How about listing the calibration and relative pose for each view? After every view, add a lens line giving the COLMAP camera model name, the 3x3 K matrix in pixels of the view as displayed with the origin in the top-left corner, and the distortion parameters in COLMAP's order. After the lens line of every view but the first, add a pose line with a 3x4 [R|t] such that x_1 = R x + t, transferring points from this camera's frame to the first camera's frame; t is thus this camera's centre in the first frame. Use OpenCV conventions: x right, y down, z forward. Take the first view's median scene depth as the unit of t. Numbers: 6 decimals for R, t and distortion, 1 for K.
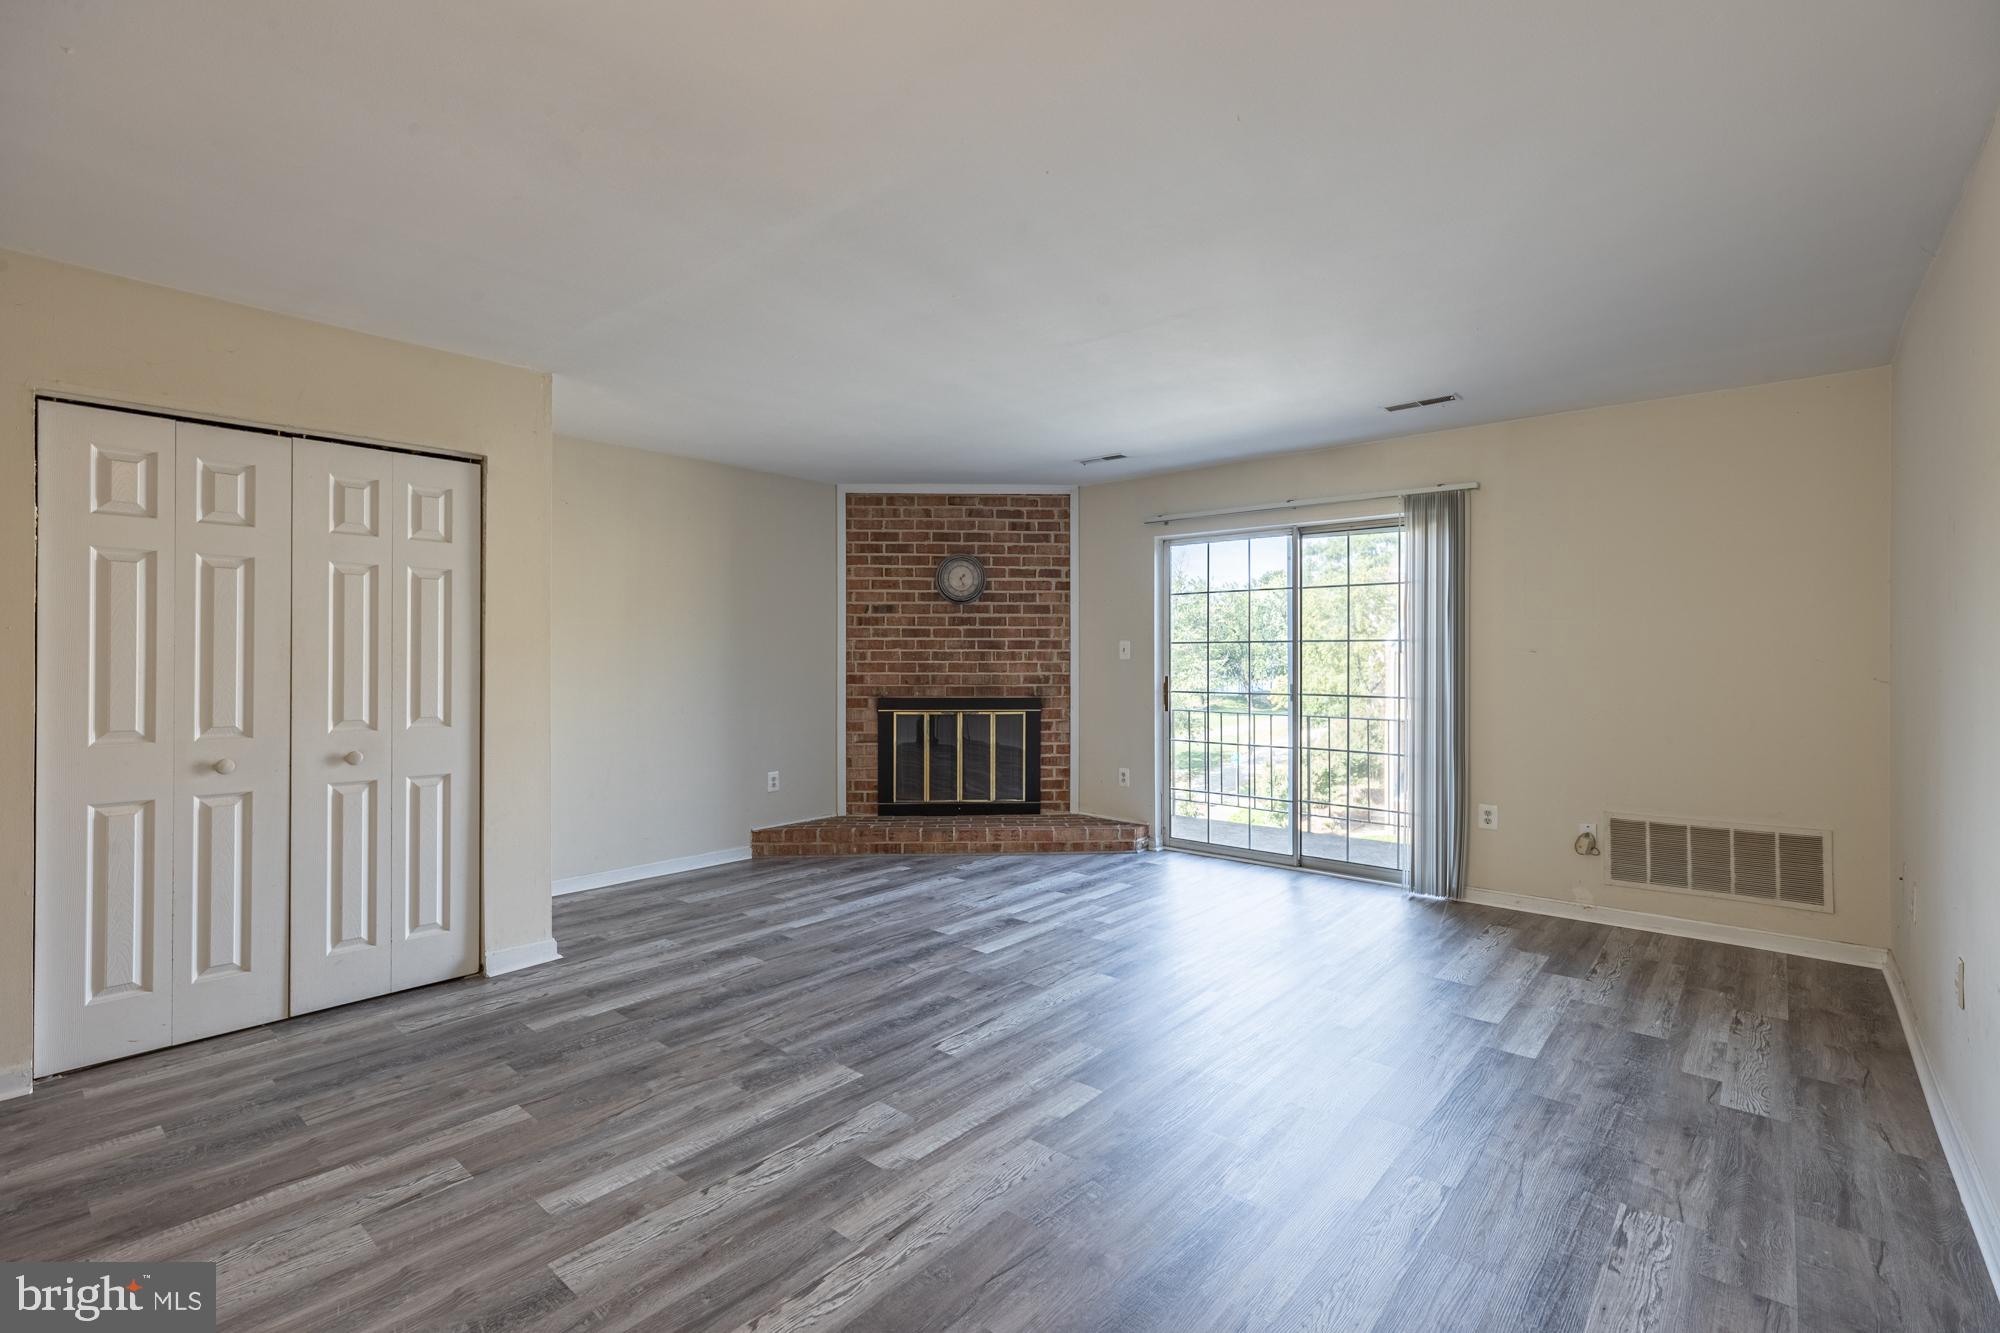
lens RADIAL K [[904.8, 0, 1003.8], [0, 904.8, 655.0], [0, 0, 1]] dist [-0.012377, 0.007093]
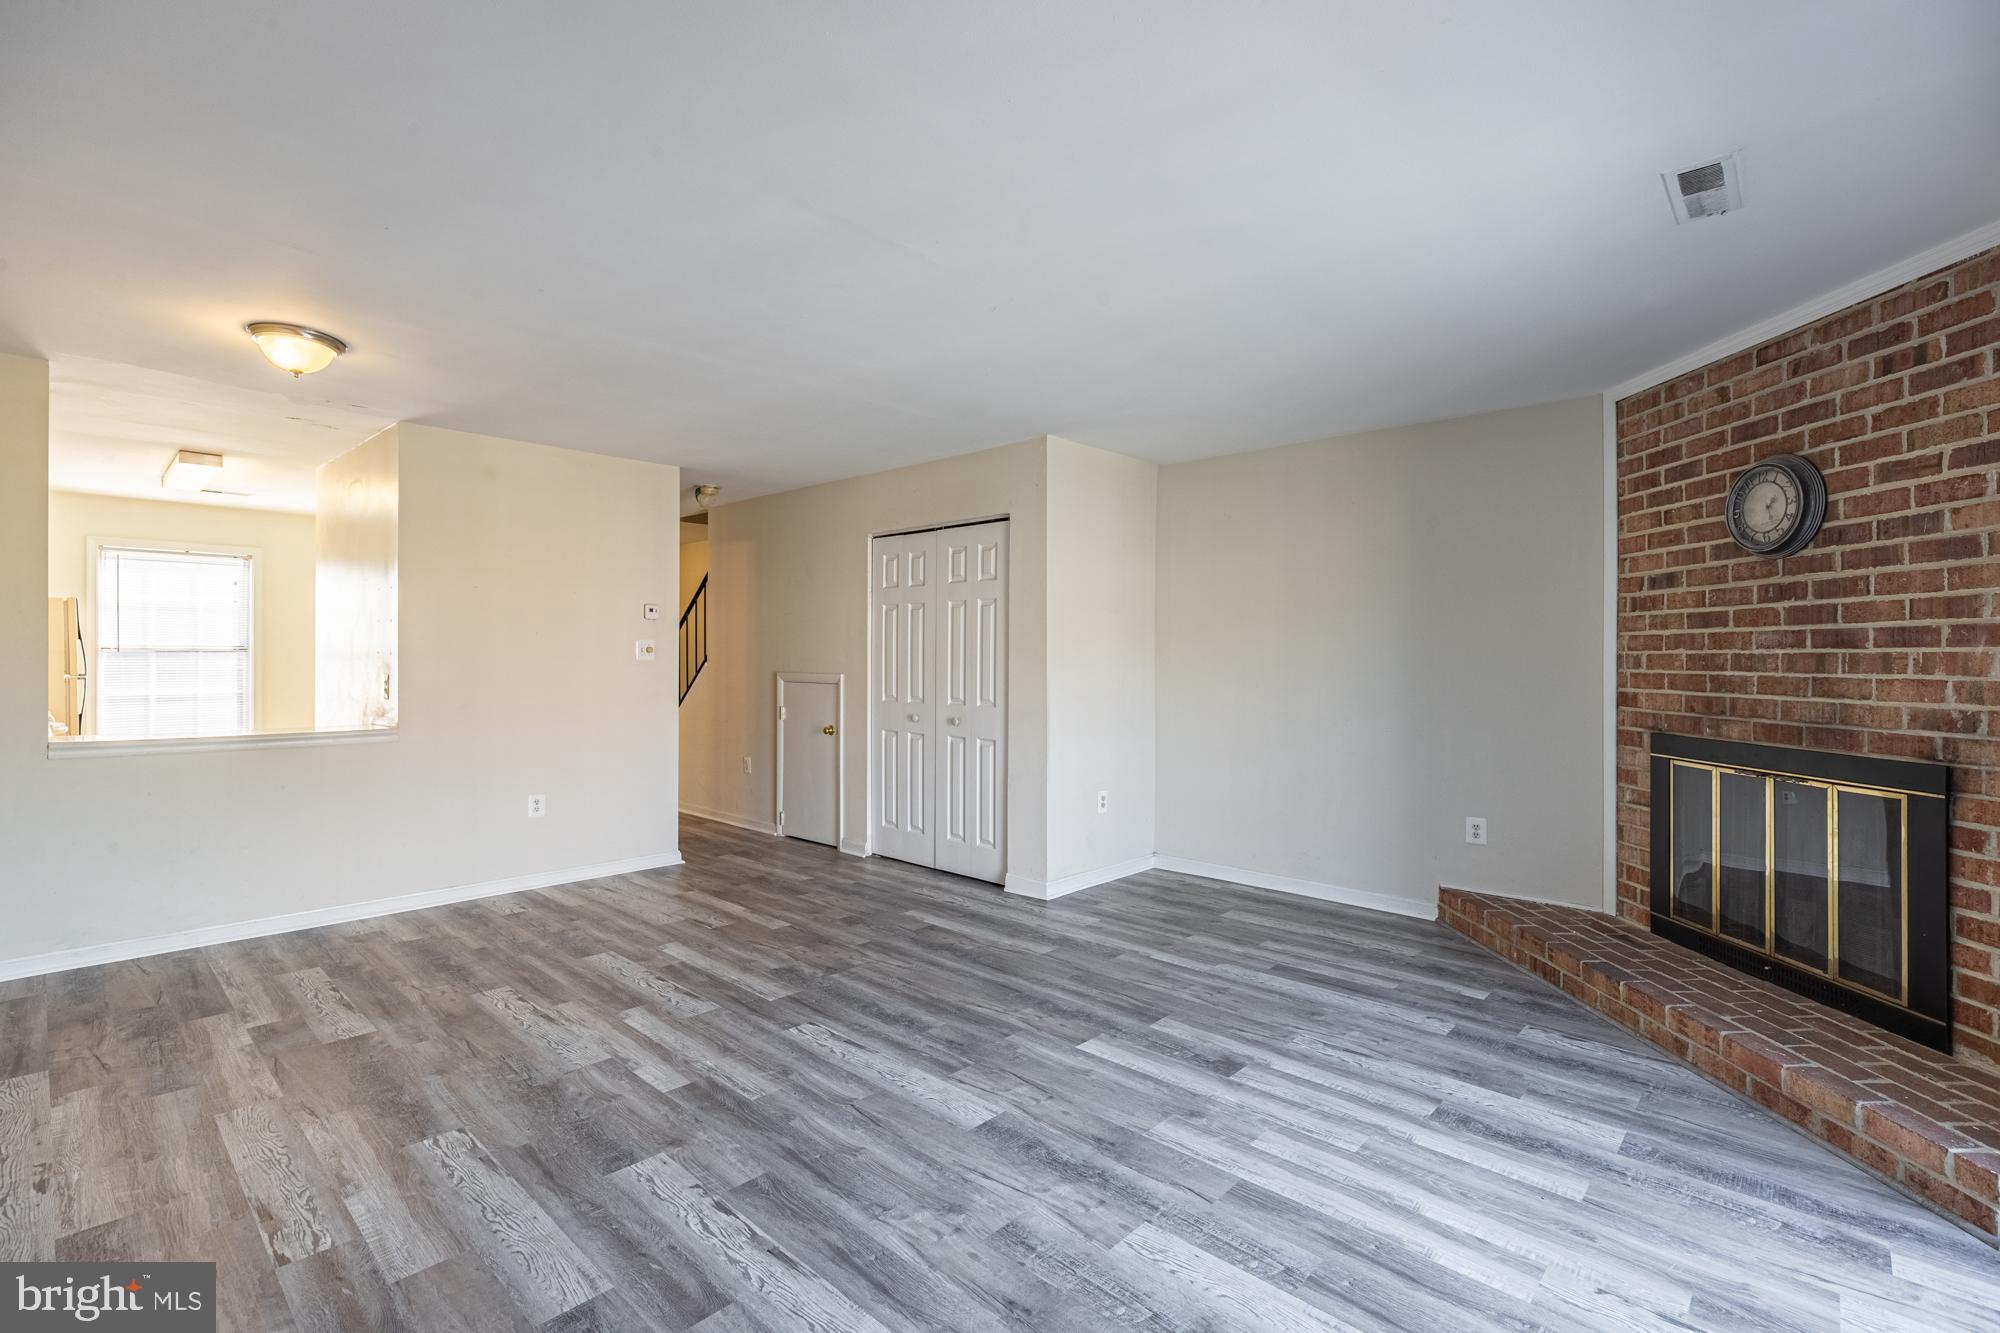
lens RADIAL K [[904.8, 0, 1003.8], [0, 904.8, 655.0], [0, 0, 1]] dist [-0.012377, 0.007093]
pose [[-0.036957, -0.003296, -0.999311, 0.463611], [-0.003896, 0.999987, -0.003154, 0.000215], [0.999309, 0.003777, -0.036969, 0.597375]]
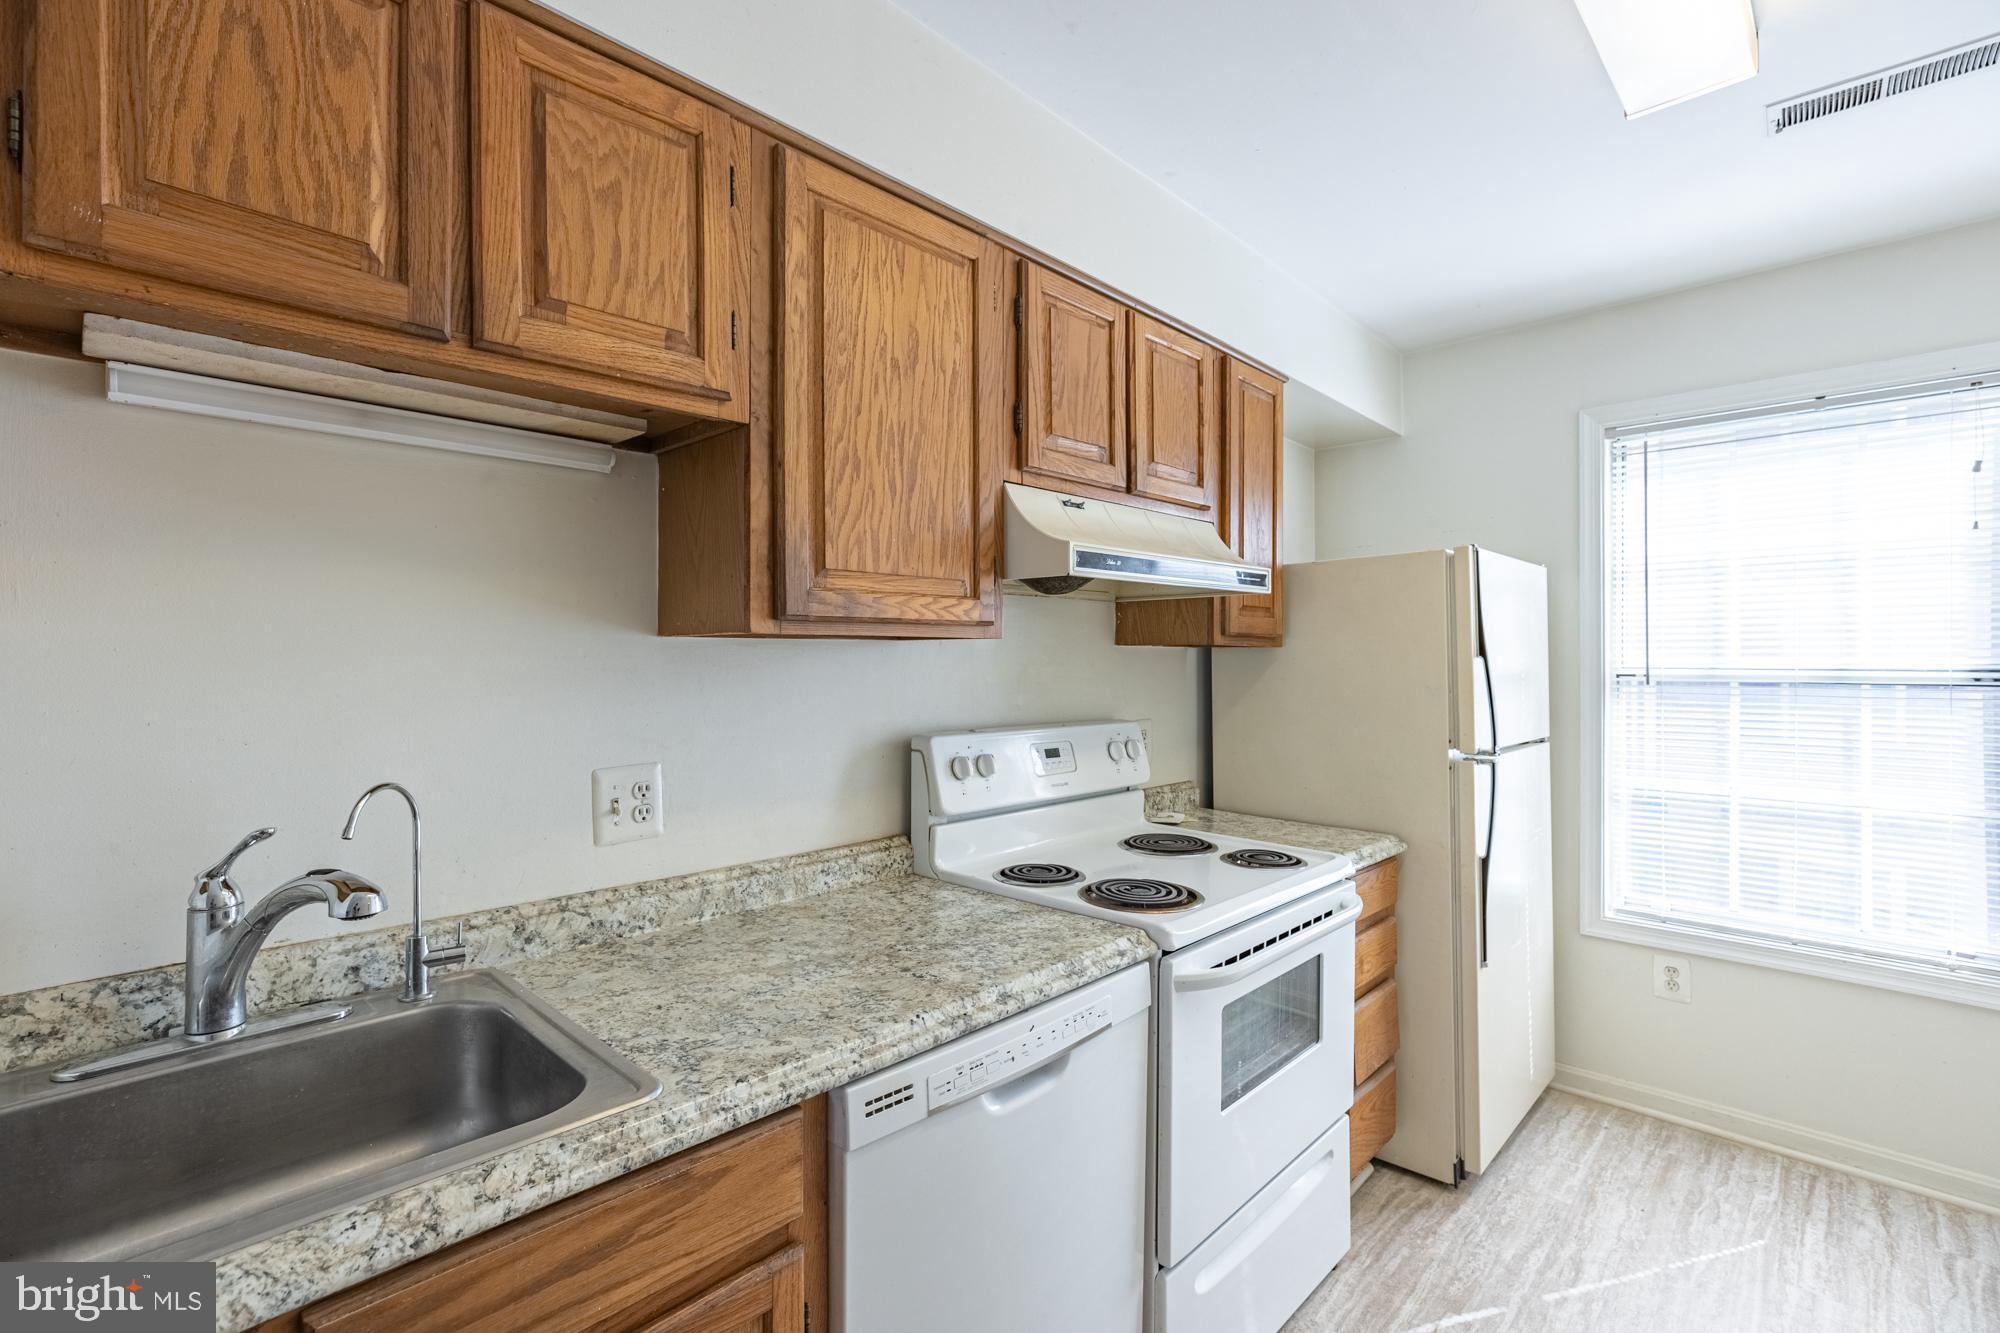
lens RADIAL K [[904.2, 0, 1003.1], [0, 904.2, 645.8], [0, 0, 1]] dist [-0.013155, 0.007064]
pose [[-0.998664, -0.003231, 0.051574, -0.300622], [-0.004008, 0.999880, -0.014963, -0.013904], [-0.051519, -0.015149, -0.998557, -0.067722]]
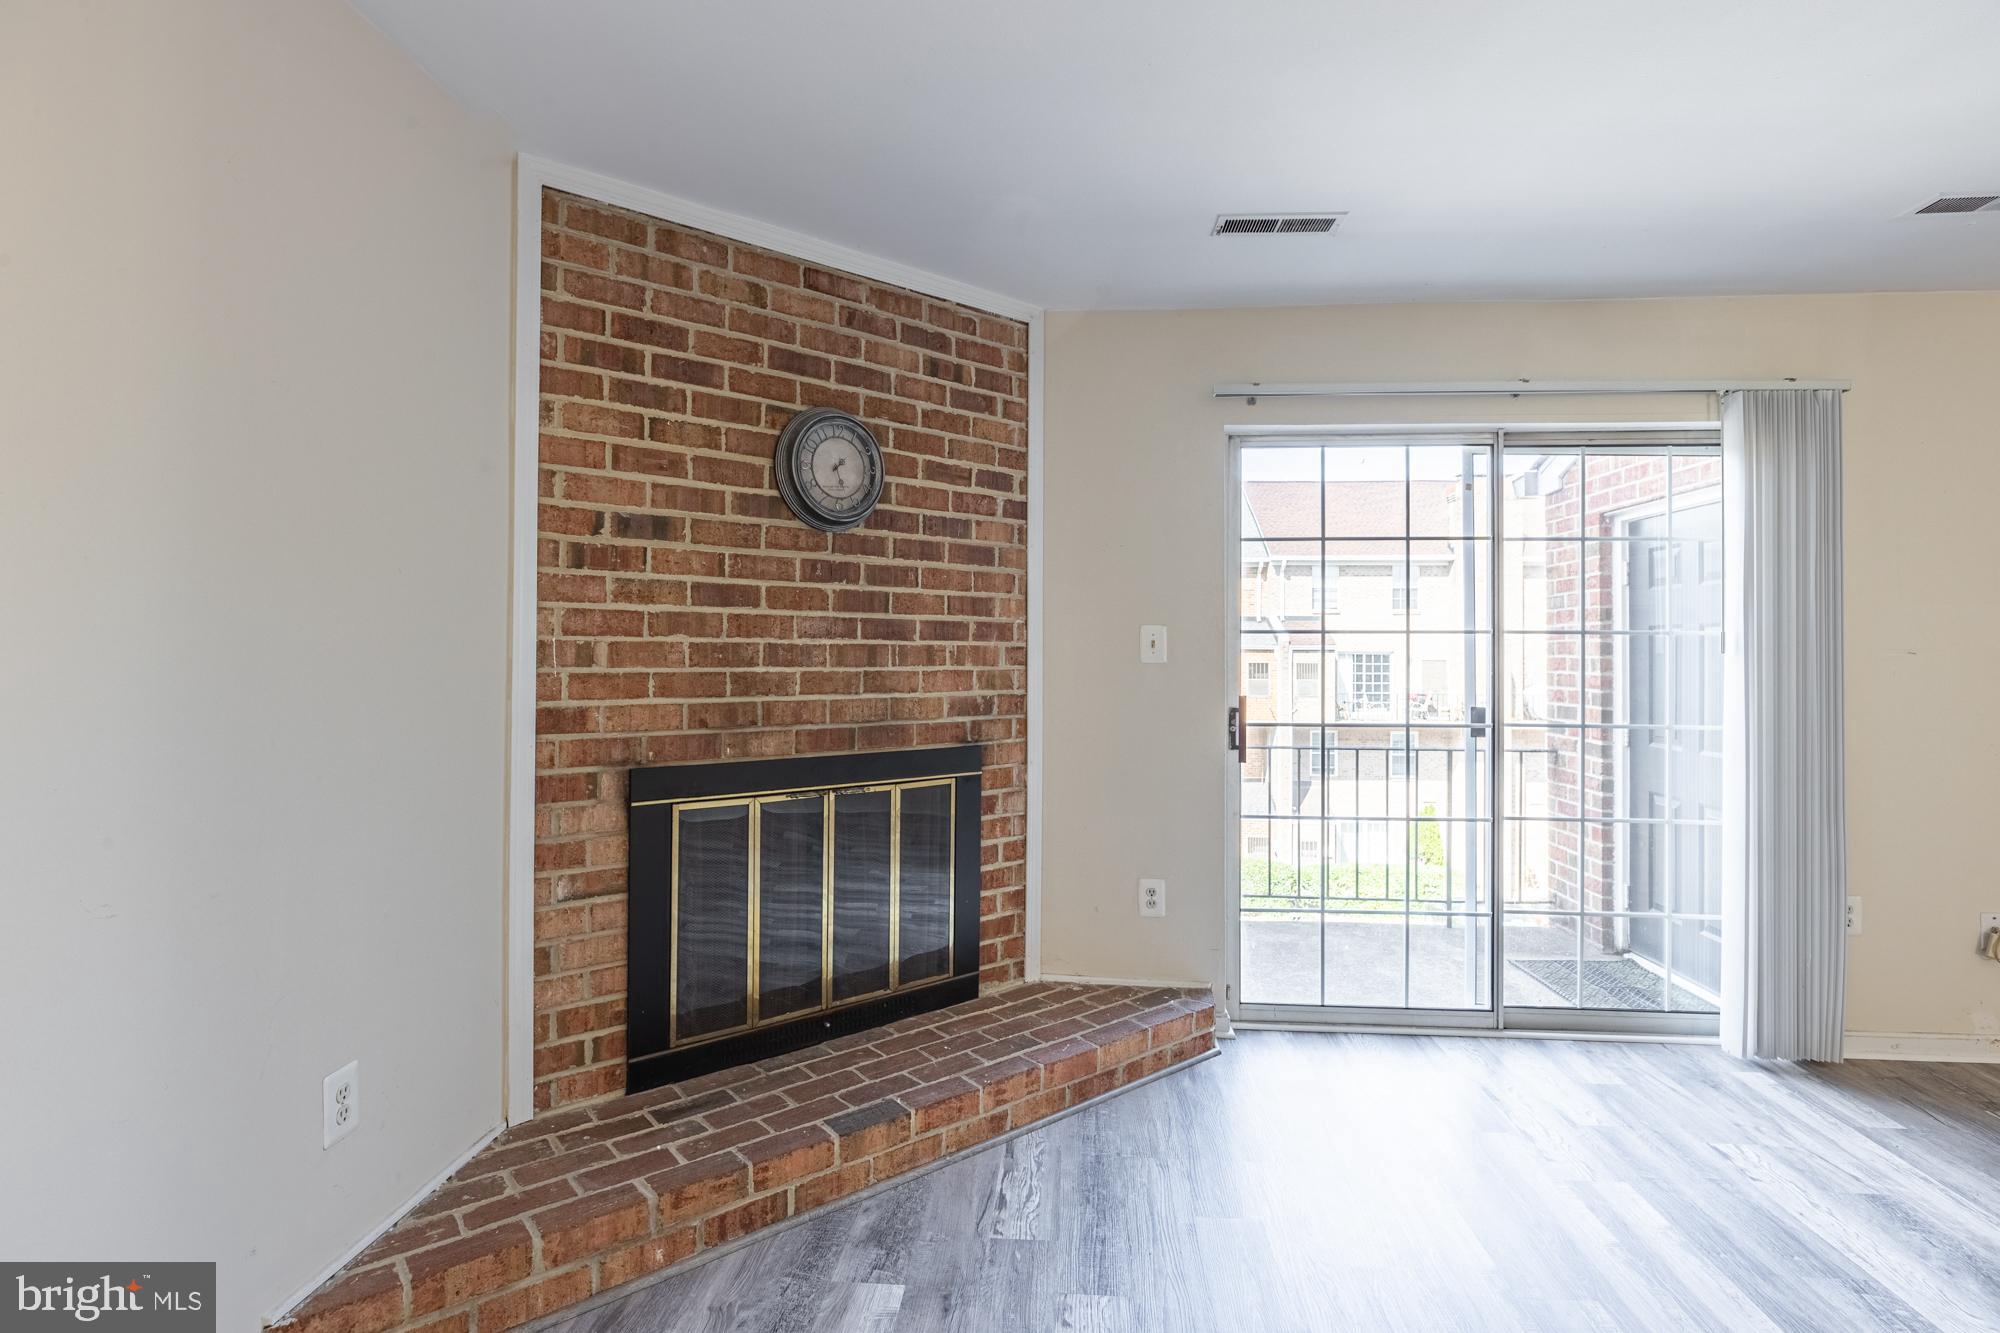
lens RADIAL K [[985.4, 0, 1003.9], [0, 985.4, 641.2], [0, 0, 1]] dist [-0.015227, 0.001092]
pose [[0.804846, 0.011584, 0.593371, -0.252444], [-0.005027, 0.999907, -0.012702, 0.000084], [-0.593463, 0.007241, 0.804829, 0.591106]]
